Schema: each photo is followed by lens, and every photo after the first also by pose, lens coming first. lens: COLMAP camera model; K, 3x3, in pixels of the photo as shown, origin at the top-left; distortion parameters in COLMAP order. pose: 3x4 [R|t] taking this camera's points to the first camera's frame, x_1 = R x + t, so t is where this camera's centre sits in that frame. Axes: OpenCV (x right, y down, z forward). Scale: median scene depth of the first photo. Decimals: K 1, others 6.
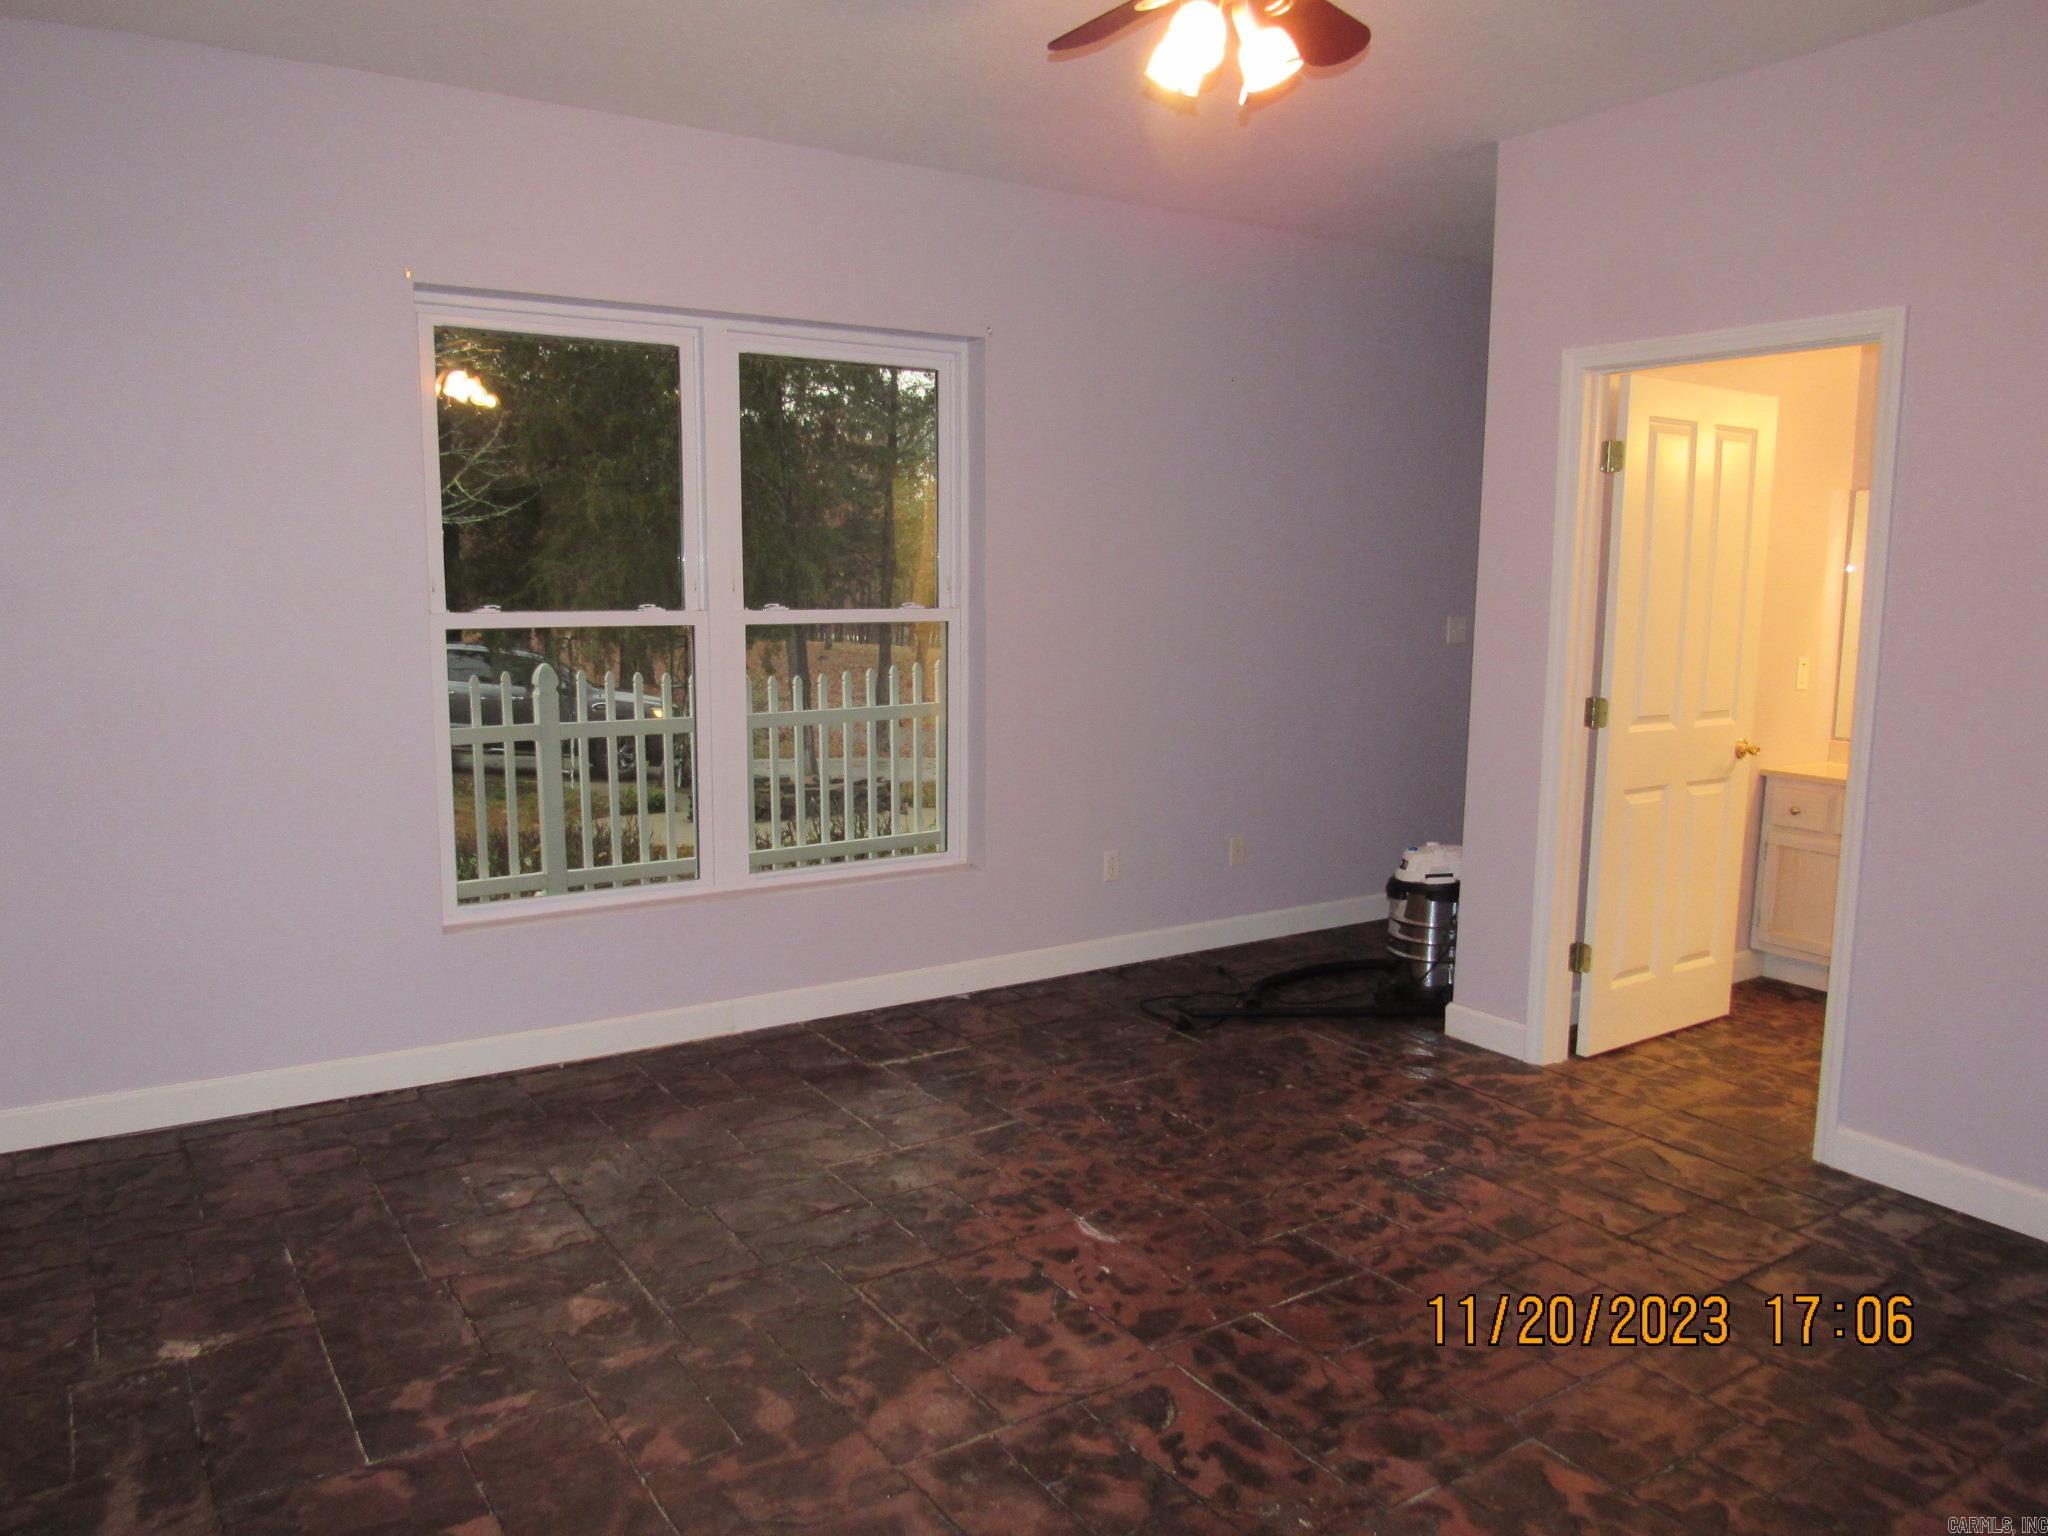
lens RADIAL K [[1457.5, 0, 1011.5], [0, 1457.5, 762.6], [0, 0, 1]] dist [-0.004915, 0.006080]
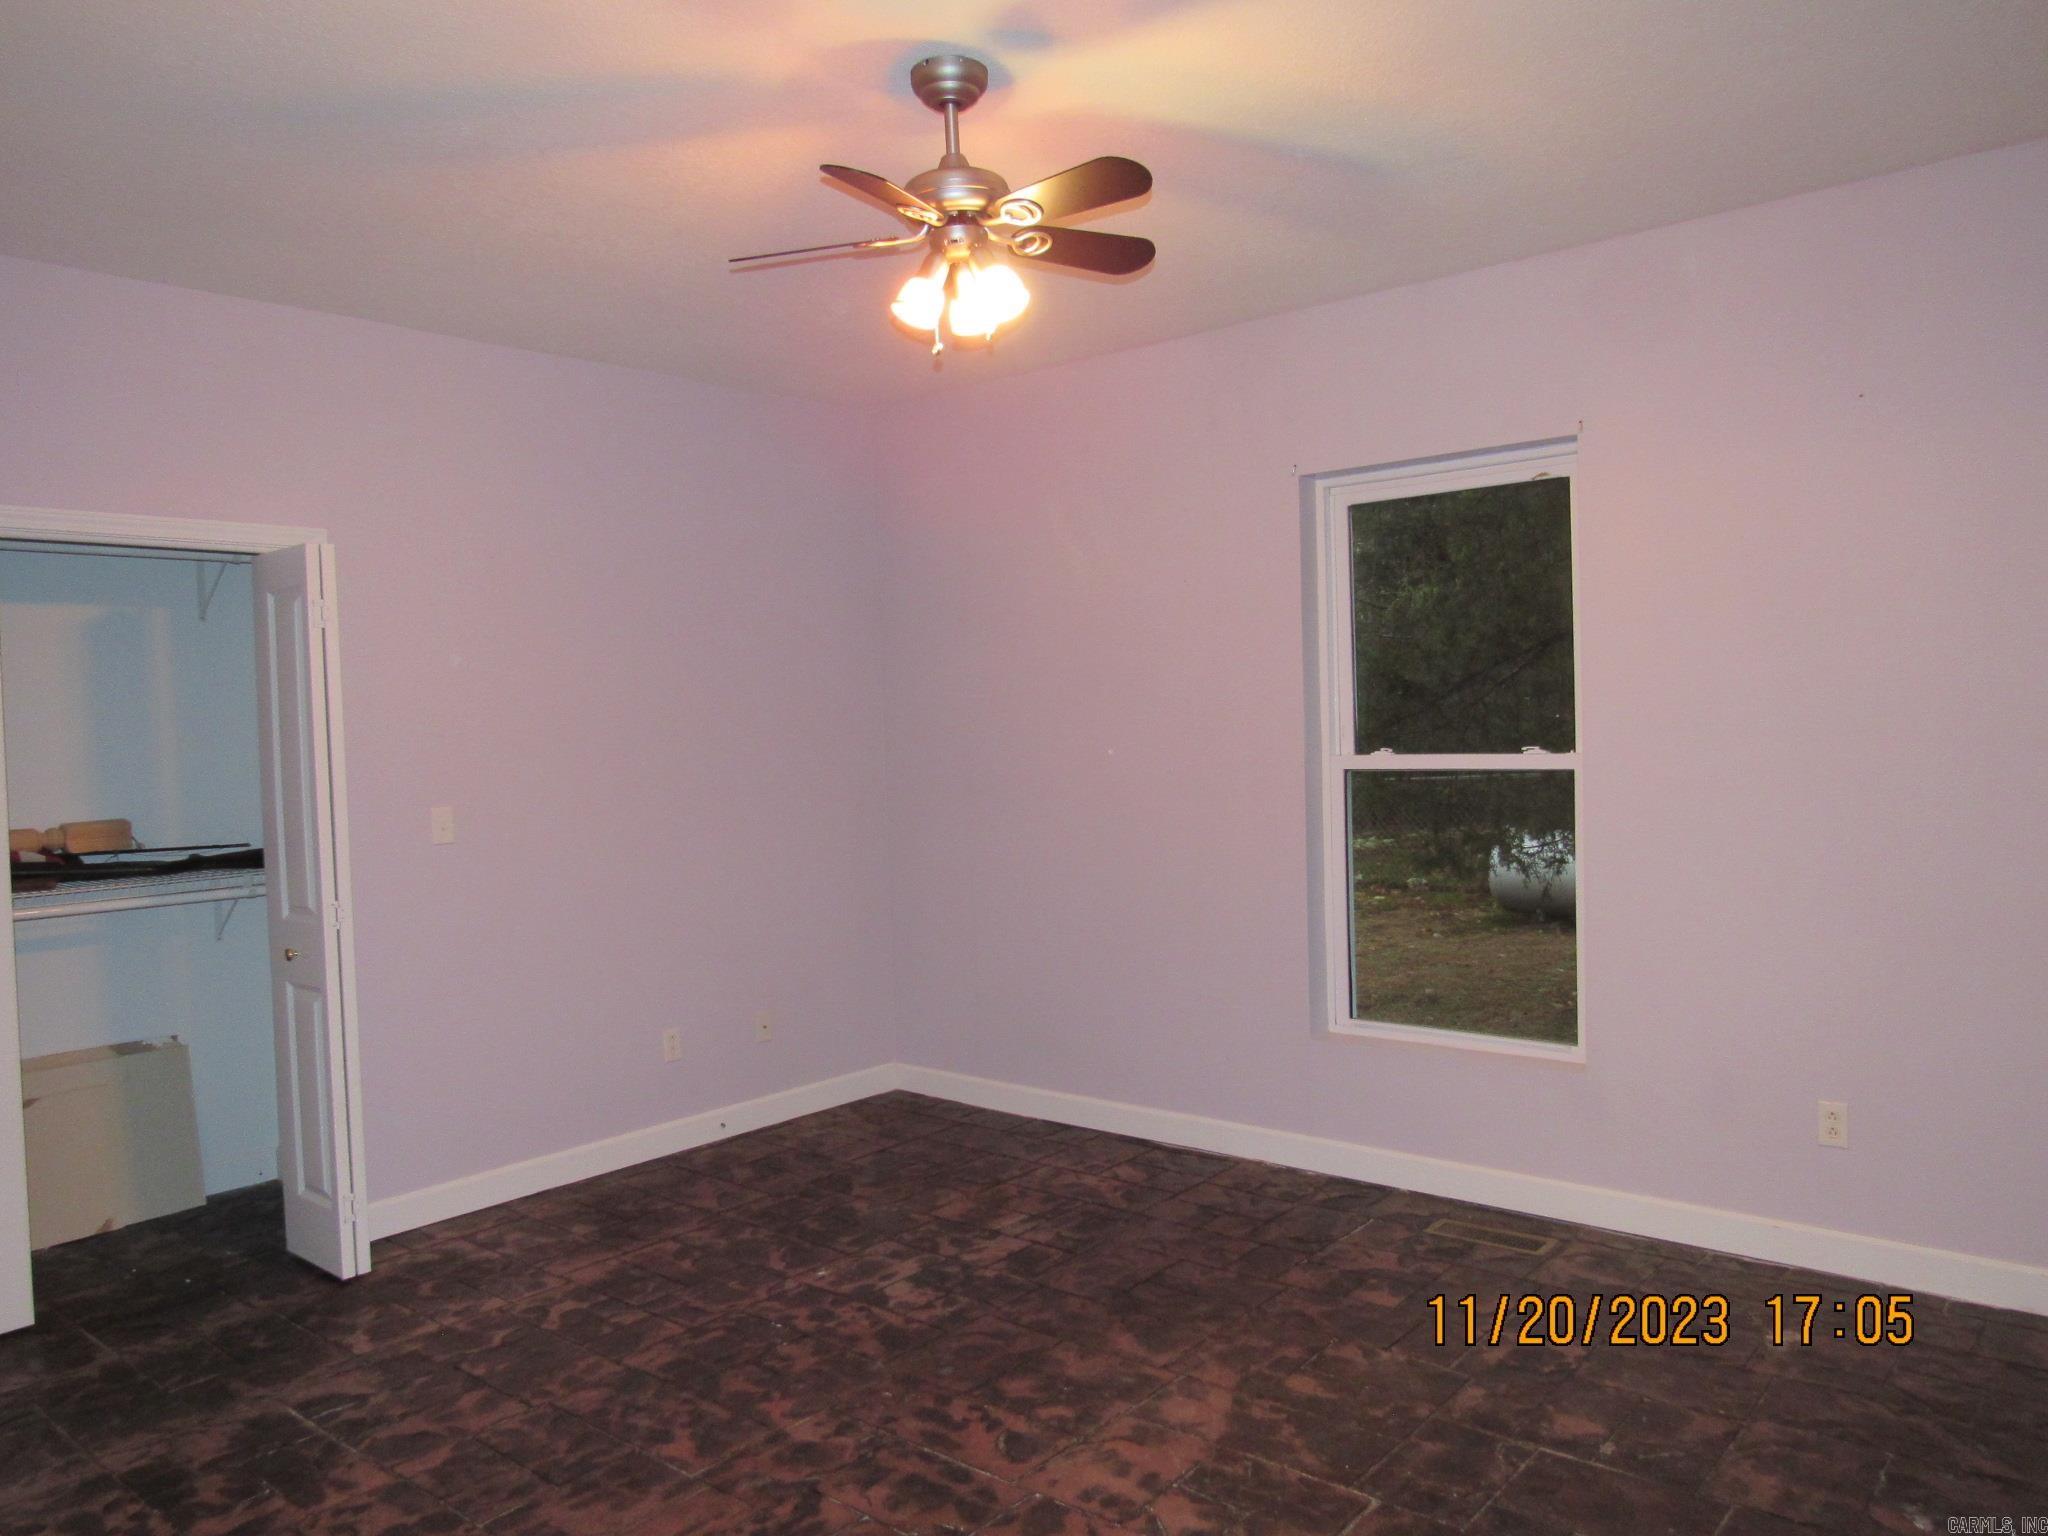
lens RADIAL K [[1457.5, 0, 1021.4], [0, 1457.5, 770.3], [0, 0, 1]] dist [-0.004915, 0.006080]
pose [[-0.958657, 0.023932, -0.283556, 0.411288], [-0.022241, 0.987108, 0.158503, -0.267783], [0.283693, 0.158257, -0.945766, 2.022554]]
